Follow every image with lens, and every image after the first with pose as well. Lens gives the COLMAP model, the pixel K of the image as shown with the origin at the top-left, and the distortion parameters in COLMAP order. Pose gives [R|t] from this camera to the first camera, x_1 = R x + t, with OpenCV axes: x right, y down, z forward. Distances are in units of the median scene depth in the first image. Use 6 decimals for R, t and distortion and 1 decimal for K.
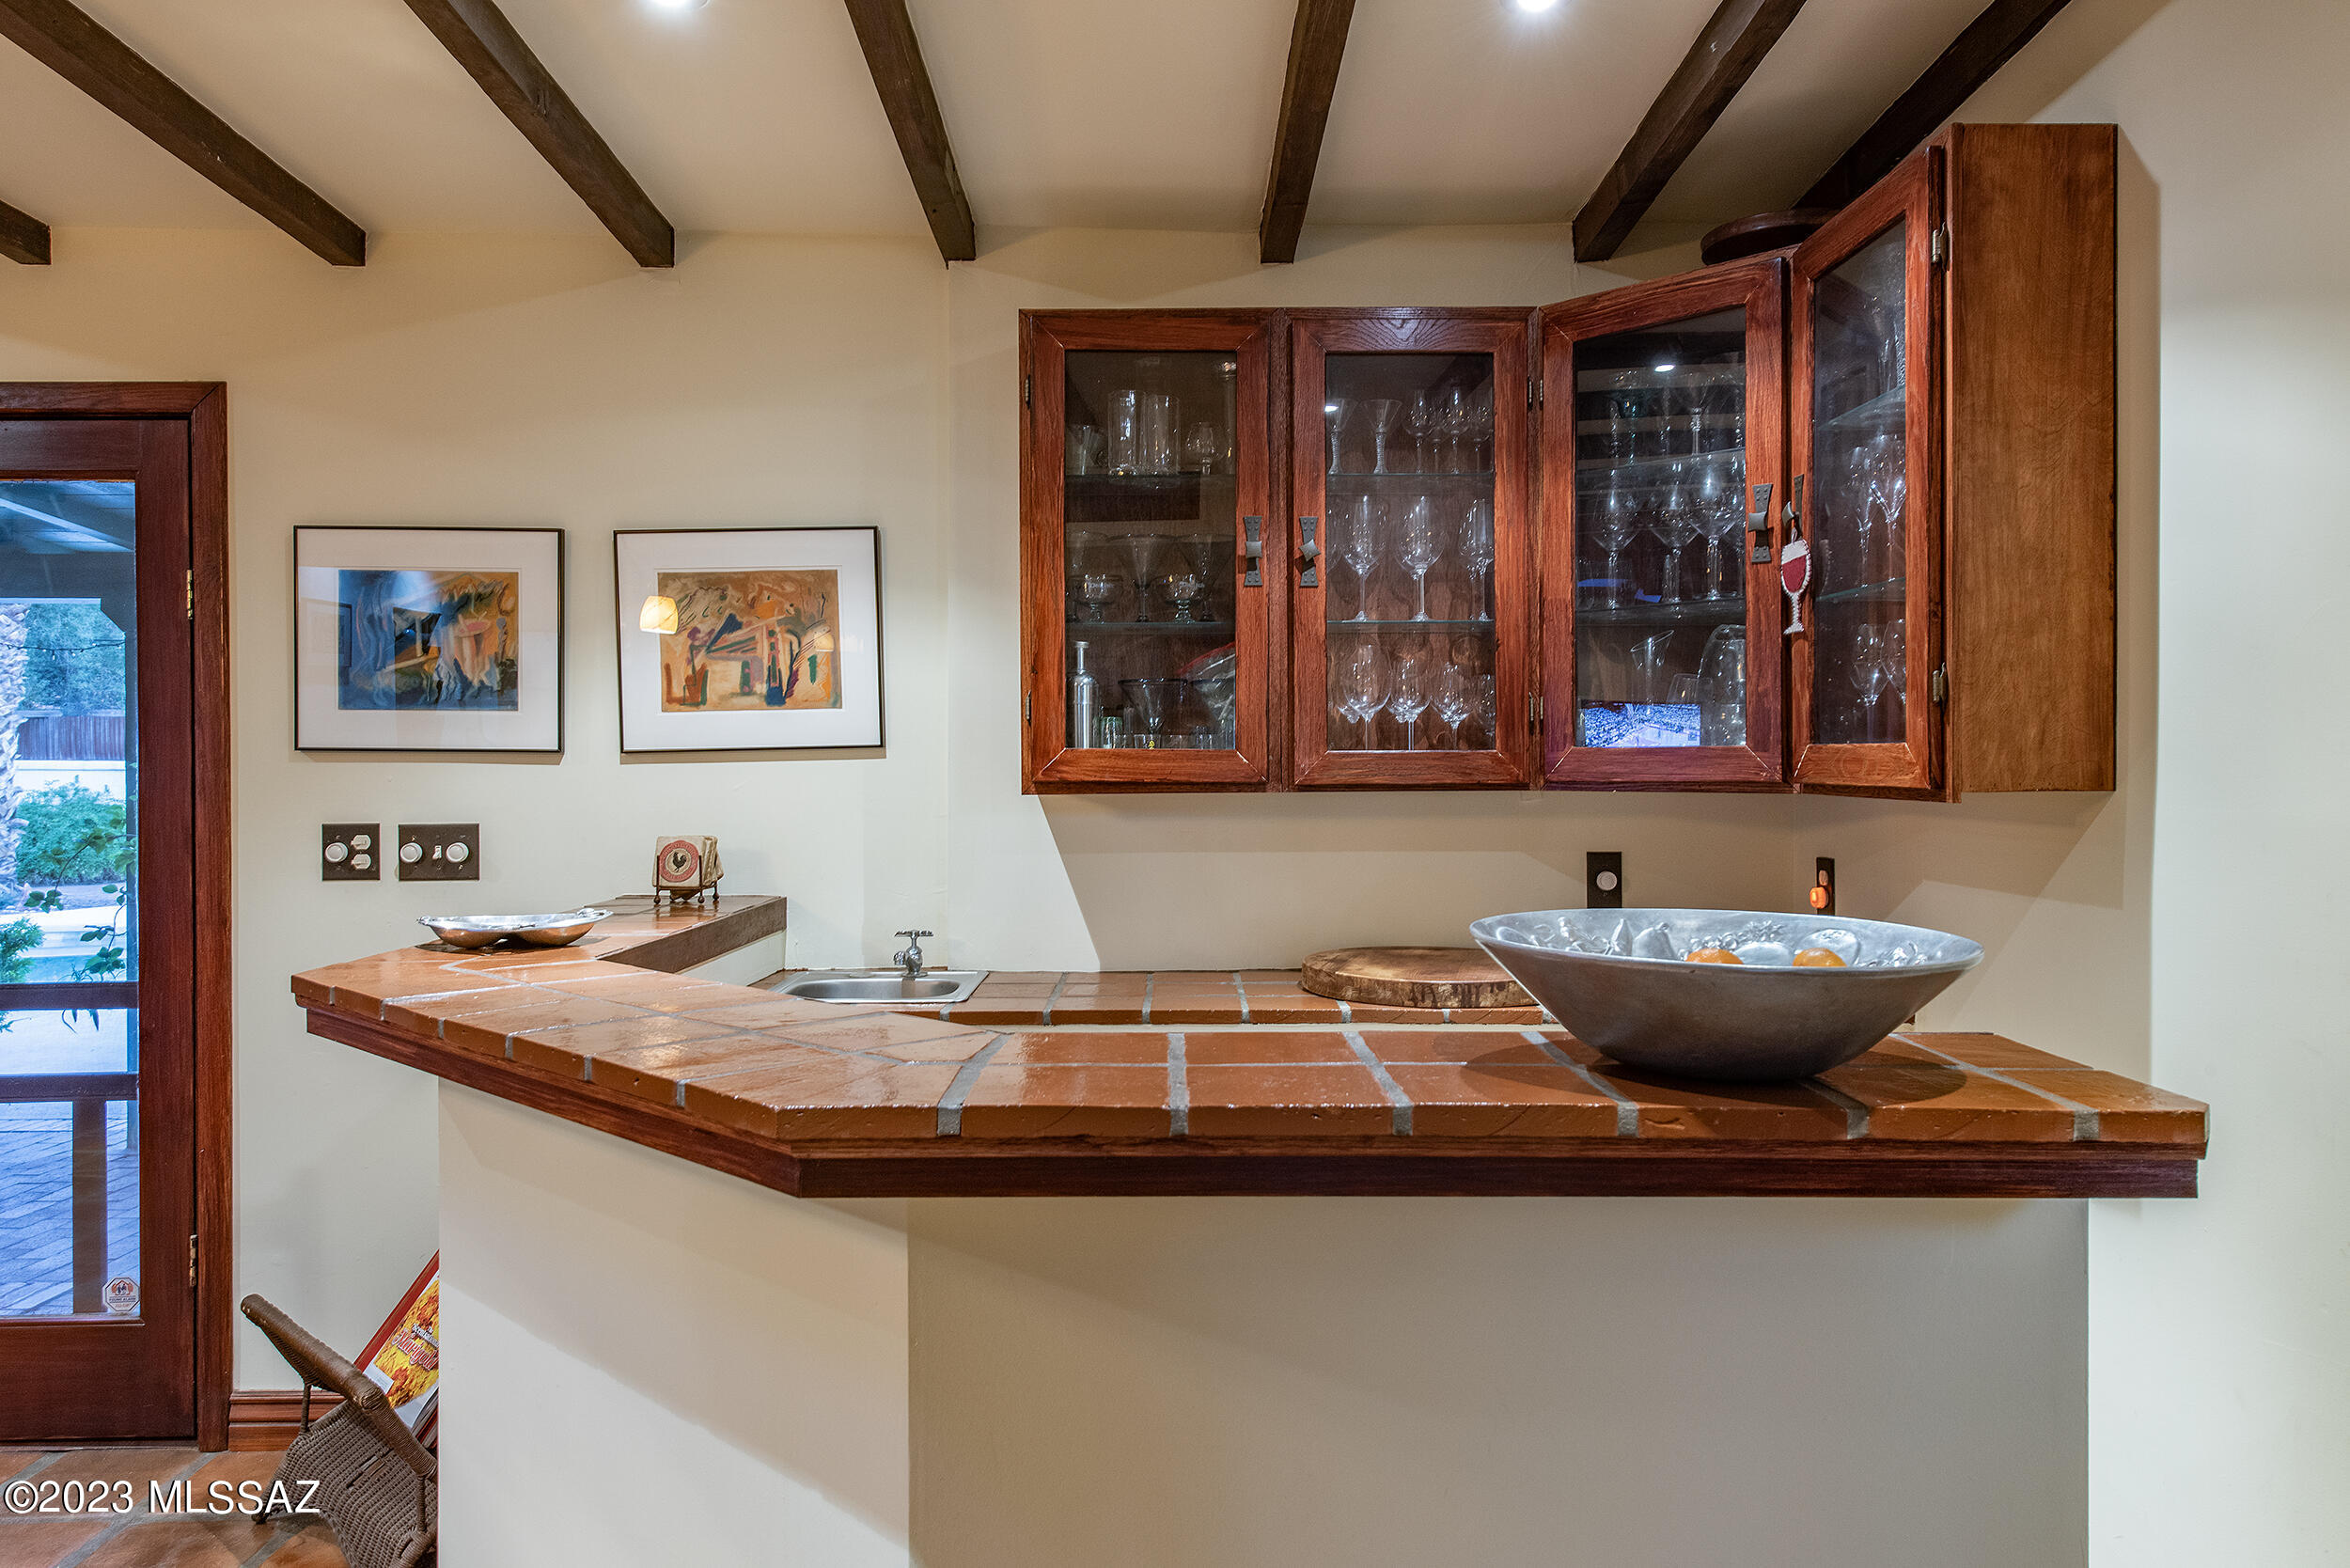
lens RADIAL K [[1538.8, 0, 1173.4], [0, 1538.8, 790.9], [0, 0, 1]] dist [0.011149, -0.010221]
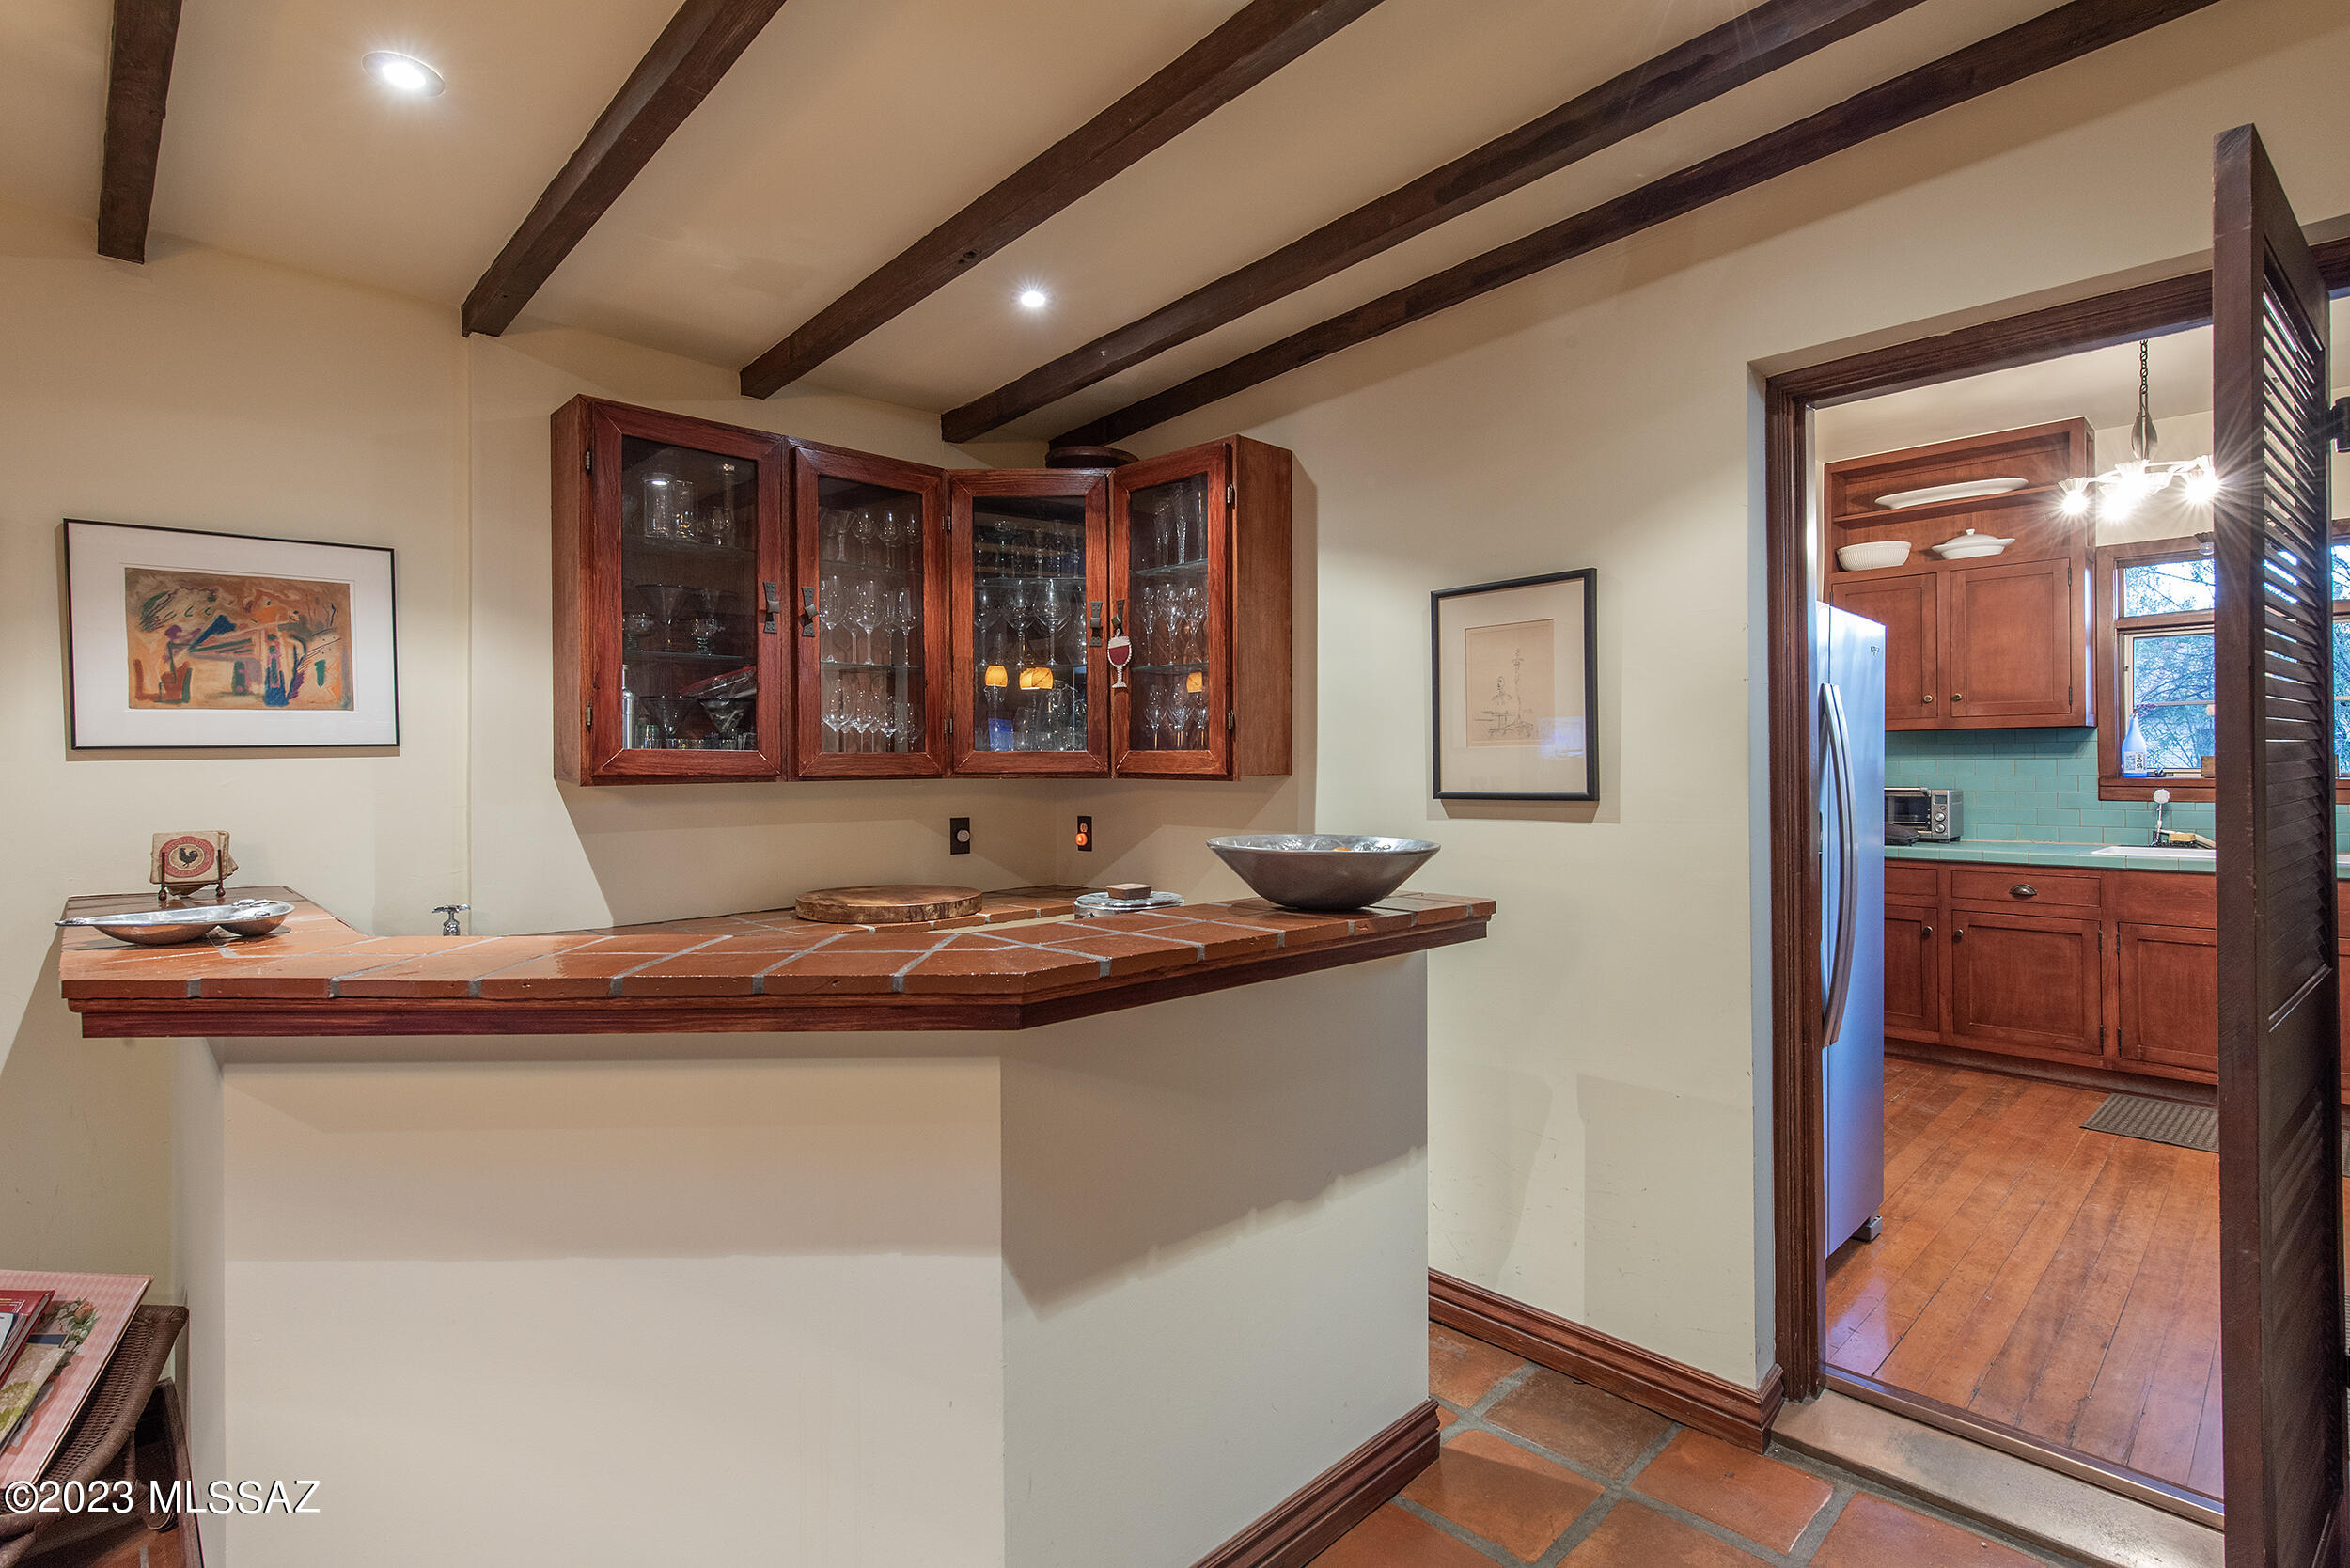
lens RADIAL K [[1123.8, 0, 1178.6], [0, 1123.8, 776.8], [0, 0, 1]] dist [-0.001621, -0.001756]
pose [[0.724935, -0.007782, 0.688774, -0.367933], [0.011519, 0.999933, -0.000825, 0.001424], [-0.688721, 0.008532, 0.724976, 0.014983]]
